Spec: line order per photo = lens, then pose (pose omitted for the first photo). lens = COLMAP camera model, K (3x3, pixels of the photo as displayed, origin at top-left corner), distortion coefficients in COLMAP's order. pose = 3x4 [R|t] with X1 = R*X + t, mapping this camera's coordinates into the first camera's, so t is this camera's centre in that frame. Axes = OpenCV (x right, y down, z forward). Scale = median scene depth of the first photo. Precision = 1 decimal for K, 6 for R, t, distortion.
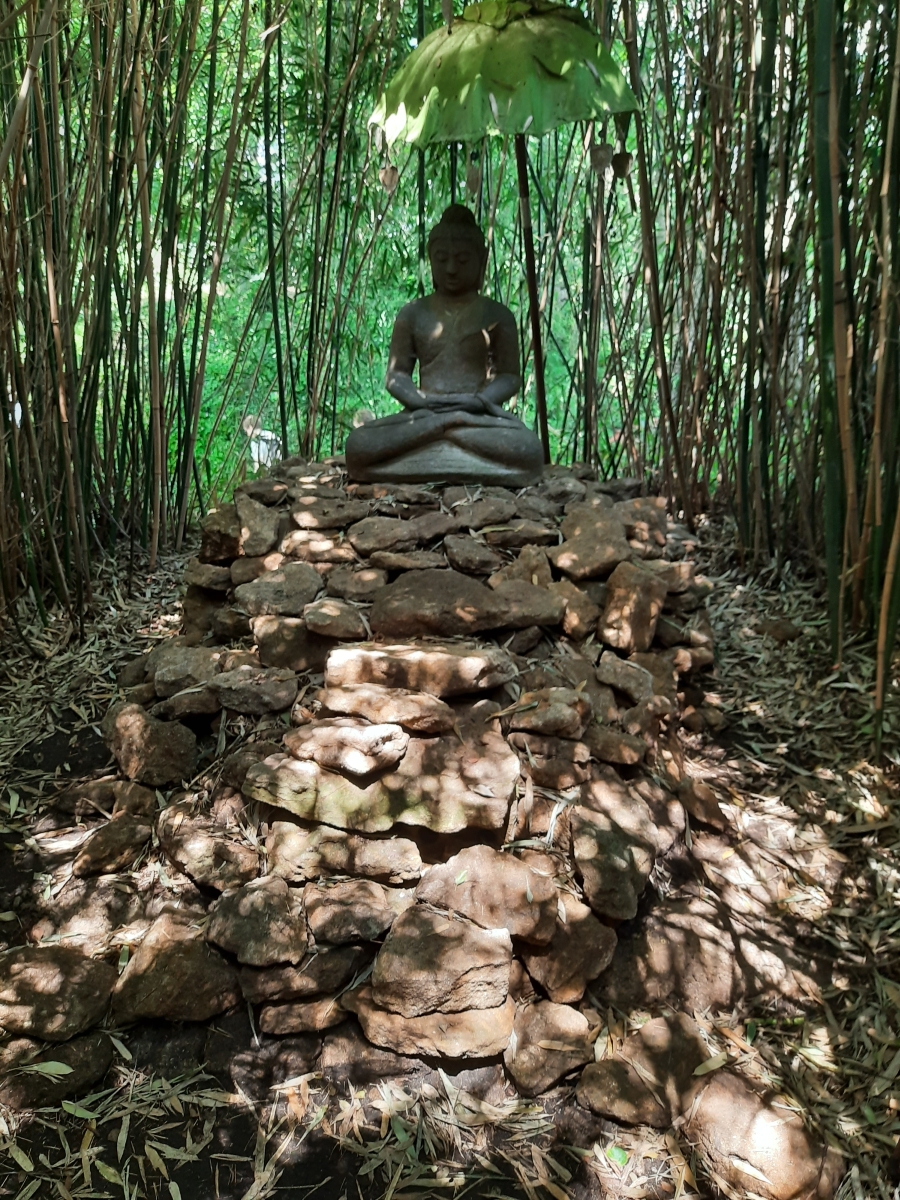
lens RADIAL K [[860.3, 0, 450.0], [0, 860.3, 600.0], [0, 0, 1]] dist [0.010499, 0.000881]
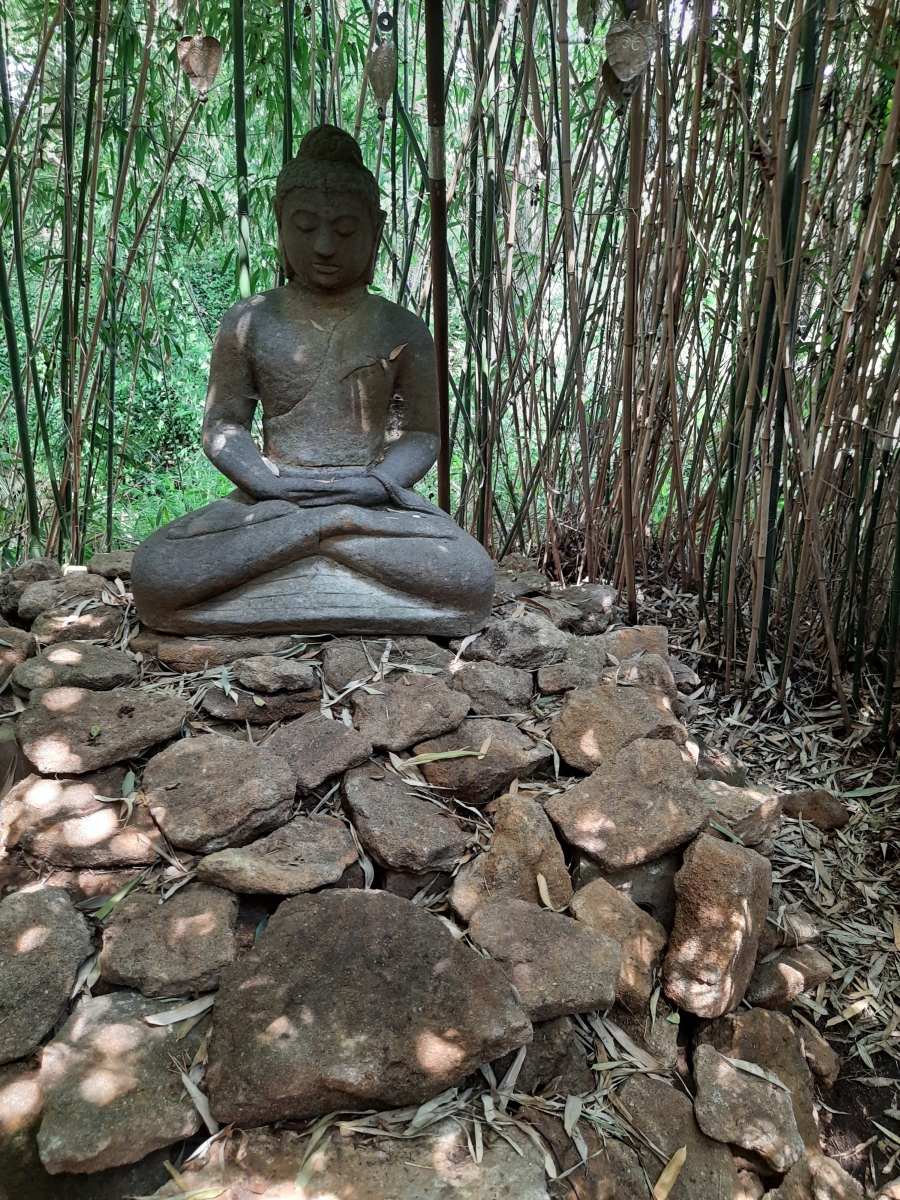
lens RADIAL K [[860.3, 0, 450.0], [0, 860.3, 600.0], [0, 0, 1]] dist [0.010499, 0.000881]
pose [[0.973933, -0.036489, 0.223881, -0.052699], [0.028283, 0.998809, 0.039756, -0.185884], [-0.225065, -0.032388, 0.973805, 0.460110]]
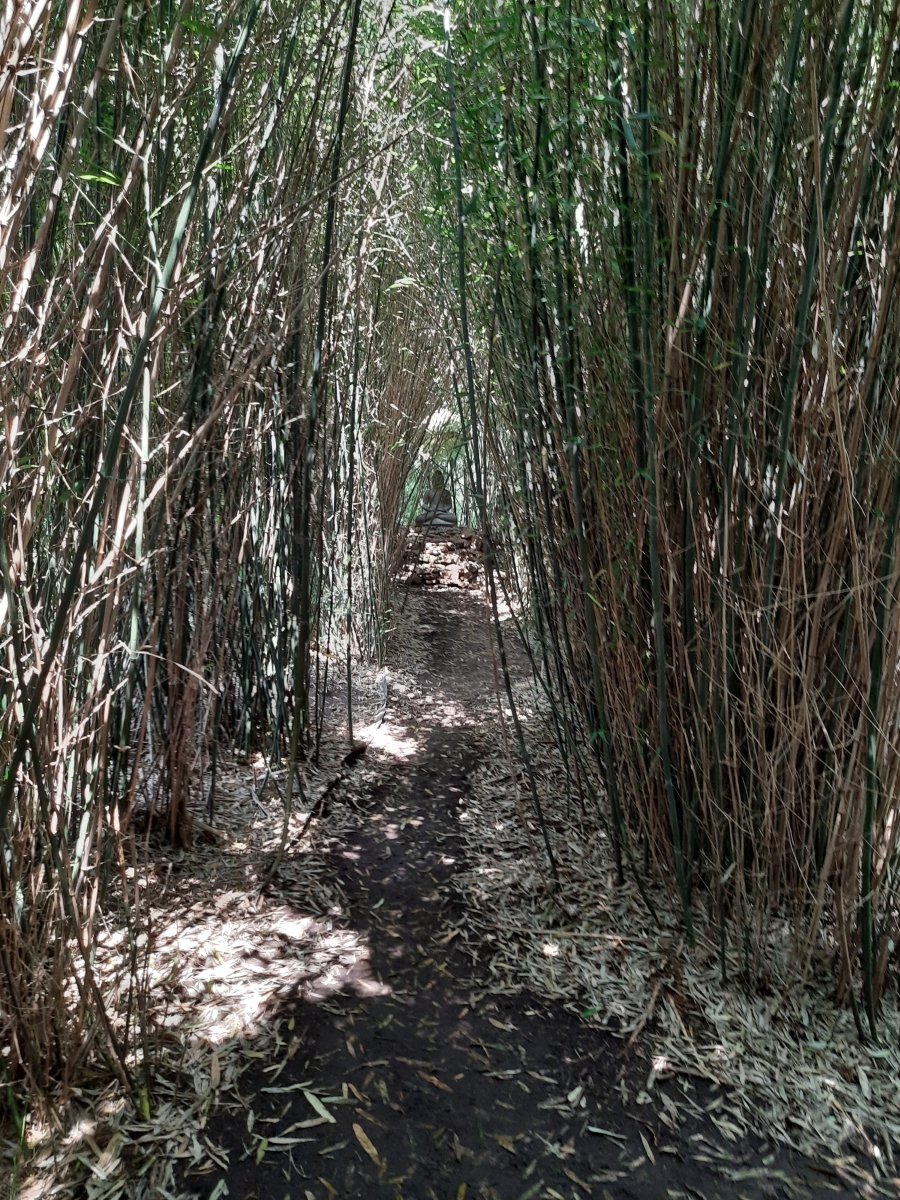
lens RADIAL K [[860.3, 0, 450.0], [0, 860.3, 600.0], [0, 0, 1]] dist [0.010499, 0.000881]
pose [[0.991938, -0.007375, 0.126512, -0.565548], [0.031673, 0.981050, -0.191151, 1.229647], [-0.122705, 0.193617, 0.973374, -3.720269]]
